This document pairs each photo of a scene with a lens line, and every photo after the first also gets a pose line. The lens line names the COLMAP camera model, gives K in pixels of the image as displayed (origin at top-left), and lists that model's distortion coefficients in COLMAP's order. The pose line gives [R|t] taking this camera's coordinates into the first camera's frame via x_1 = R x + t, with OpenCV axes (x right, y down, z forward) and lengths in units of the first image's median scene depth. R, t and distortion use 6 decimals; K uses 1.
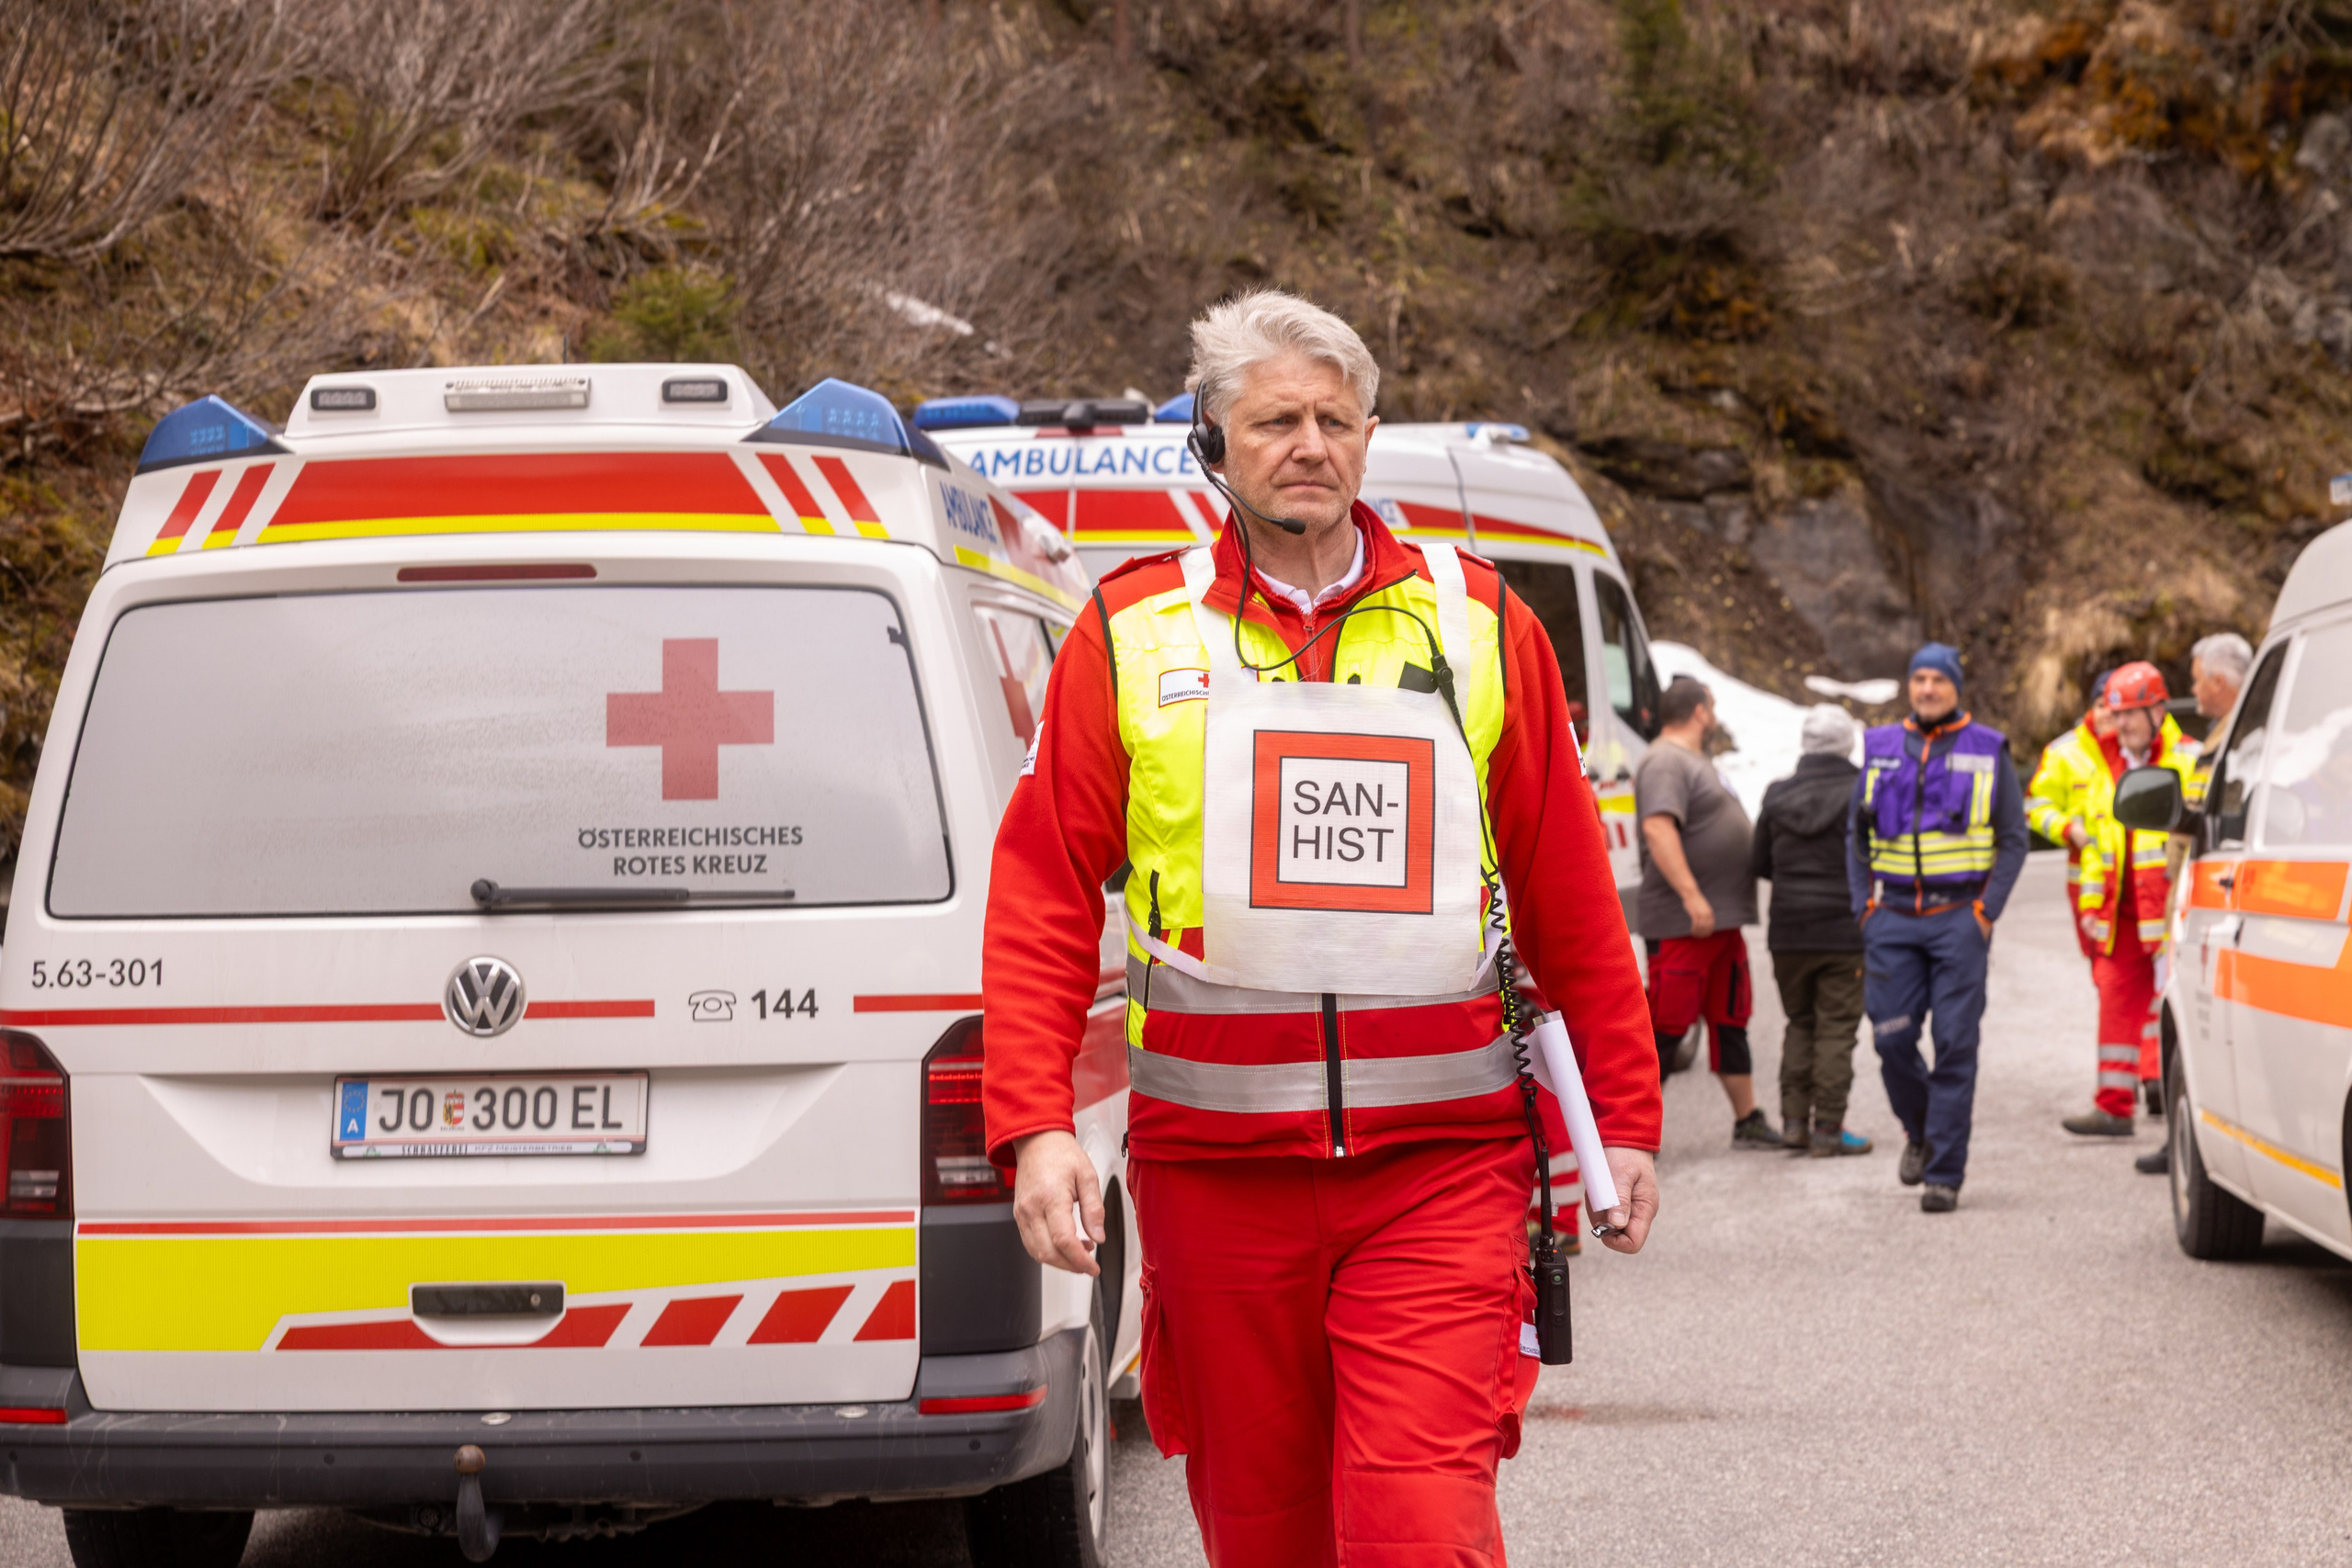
lens RADIAL K [[4477.9, 0, 1176.0], [0, 4477.9, 784.0], [0, 0, 1]] dist [0.004858, 0.193805]
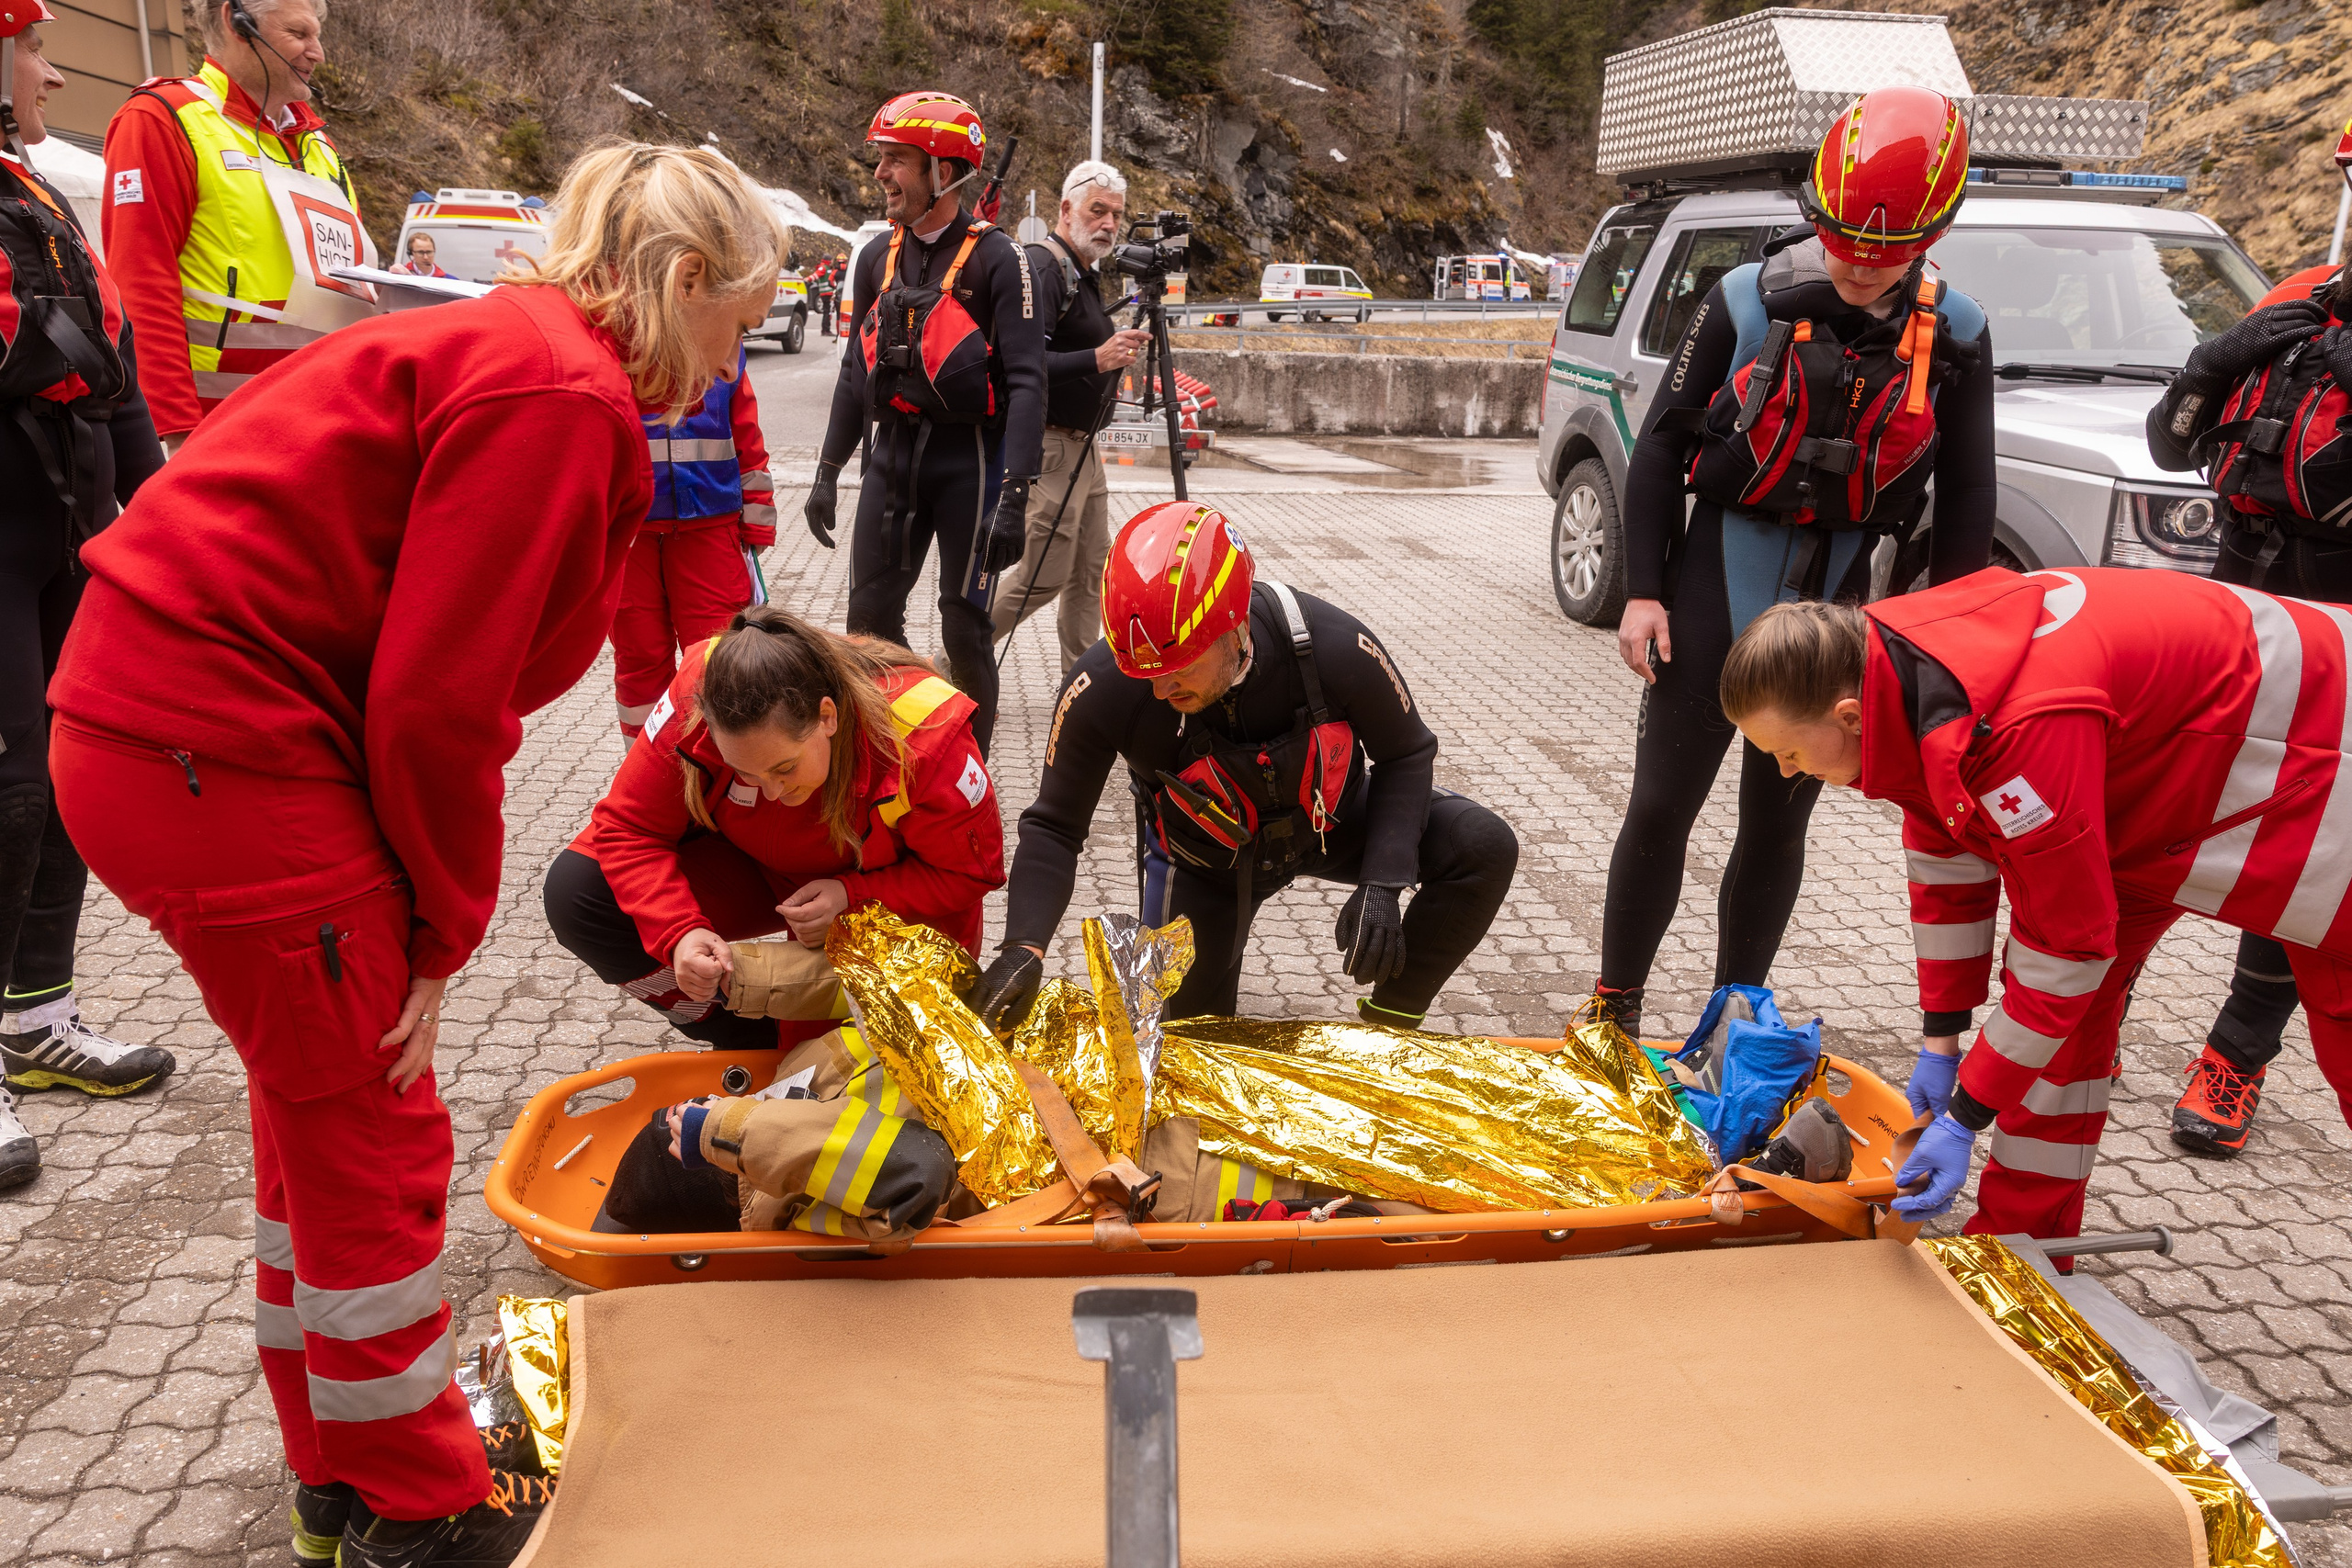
lens RADIAL K [[1664.4, 0, 1176.0], [0, 1664.4, 784.0], [0, 0, 1]] dist [0.001498, 0.000462]
pose [[0.973396, -0.002240, 0.229117, 0.033878], [-0.063393, 0.958286, 0.278691, -0.001325], [-0.220184, -0.285801, 0.932650, -0.196895]]
